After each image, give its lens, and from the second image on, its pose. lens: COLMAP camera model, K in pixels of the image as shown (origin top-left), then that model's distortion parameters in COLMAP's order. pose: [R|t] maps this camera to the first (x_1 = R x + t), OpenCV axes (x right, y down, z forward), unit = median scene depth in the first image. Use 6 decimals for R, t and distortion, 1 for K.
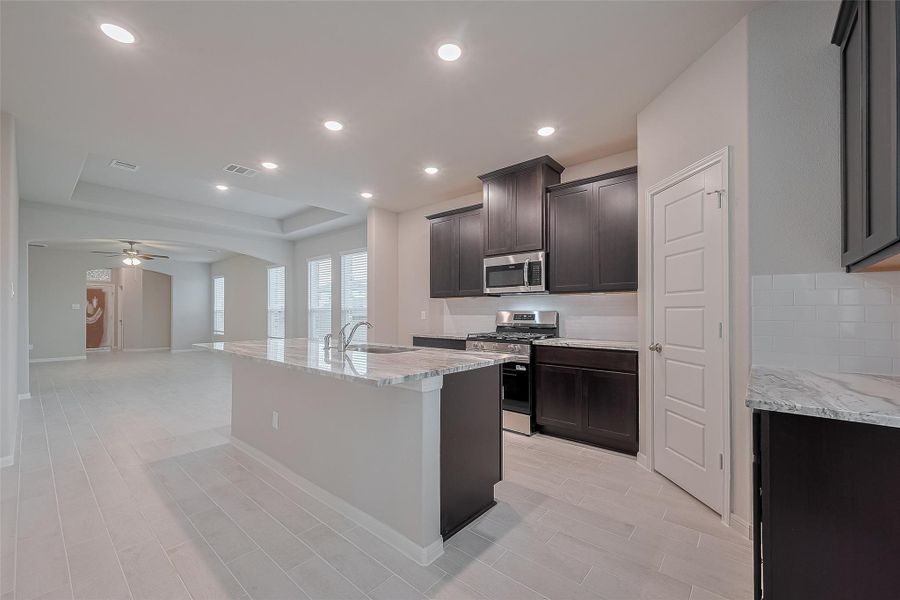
lens RADIAL K [[356.7, 0, 450.0], [0, 356.7, 300.0], [0, 0, 1]] dist [0.000123, 0.000113]
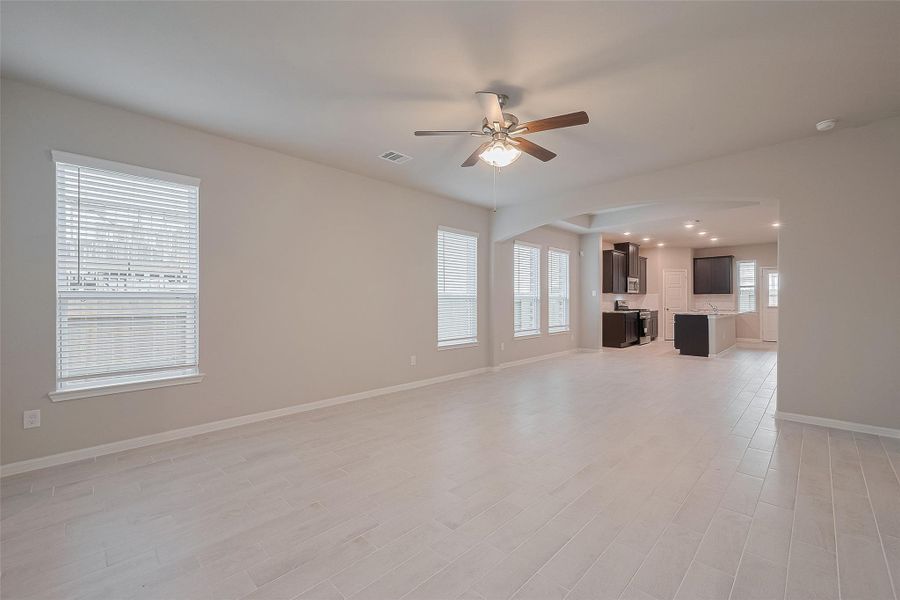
lens RADIAL K [[374.1, 0, 461.3], [0, 374.1, 297.5], [0, 0, 1]] dist [0.018196, -0.000018]
pose [[0.060208, 0.007113, 0.998161, -2.461411], [-0.032517, 0.999458, -0.005161, 0.064050], [-0.997656, -0.032146, 0.060407, 1.965694]]
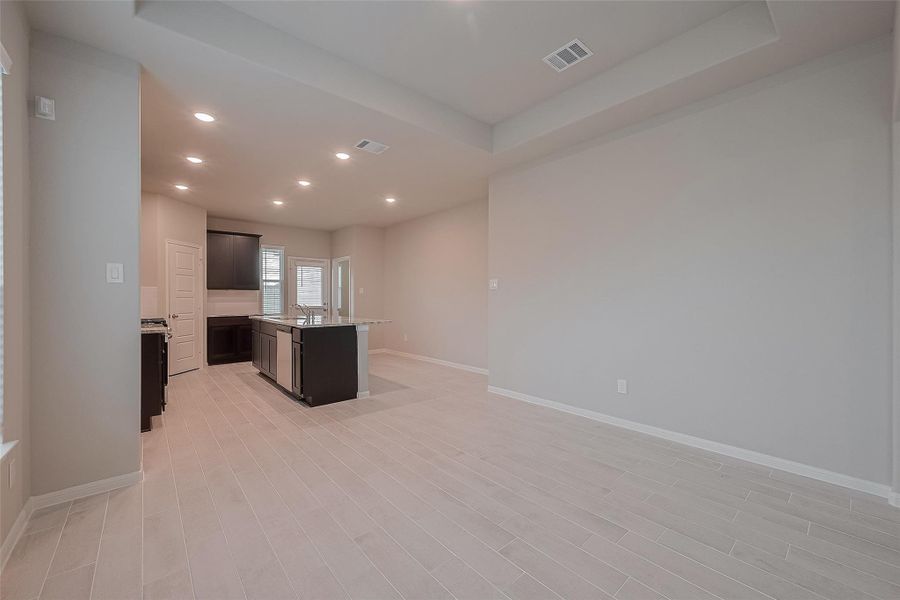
lens RADIAL K [[356.7, 0, 450.0], [0, 356.7, 300.0], [0, 0, 1]] dist [0.000123, 0.000113]
pose [[-0.986706, 0.001093, 0.162514, -0.893705], [-0.003869, 0.999536, -0.030209, 0.060466], [-0.162471, -0.030436, -0.986244, 1.805920]]
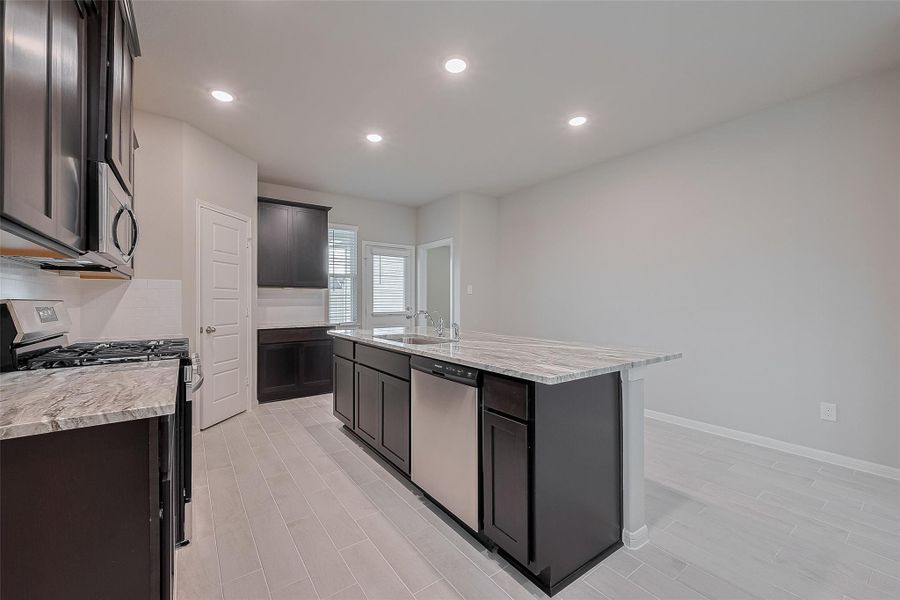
lens RADIAL K [[360.0, 0, 438.1], [0, 360.0, 299.1], [0, 0, 1]] dist [0.000202, 0.000008]
pose [[-0.966138, 0.002634, 0.258011, -0.352973], [-0.008066, 0.999151, -0.040402, 0.043985], [-0.257899, -0.041115, -0.965297, 1.296985]]
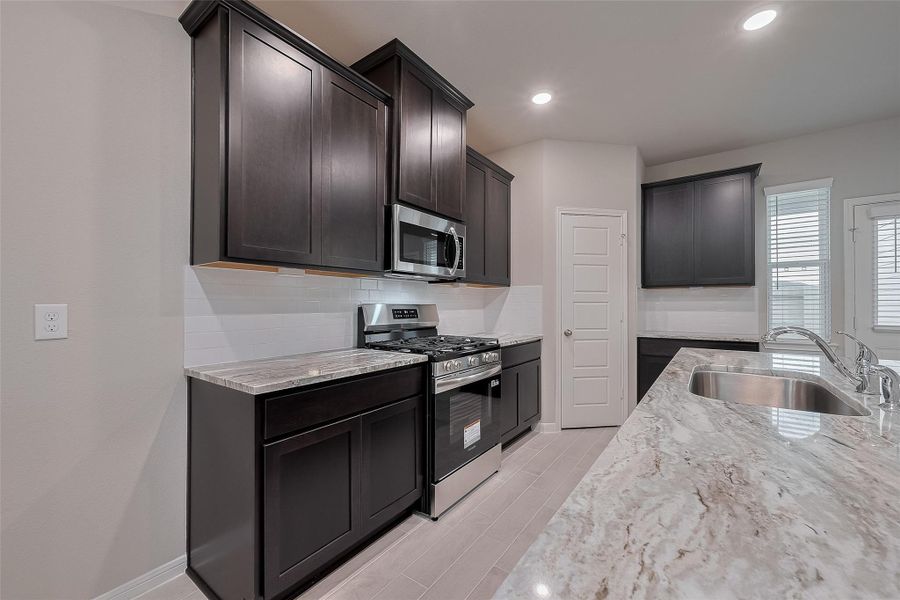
lens RADIAL K [[356.7, 0, 450.0], [0, 356.7, 300.0], [0, 0, 1]] dist [0.000123, 0.000113]
pose [[-0.066222, 0.009210, 0.997762, -0.437766], [-0.036568, 0.999263, -0.011651, 0.028557], [-0.997135, -0.037258, -0.065836, 0.962949]]
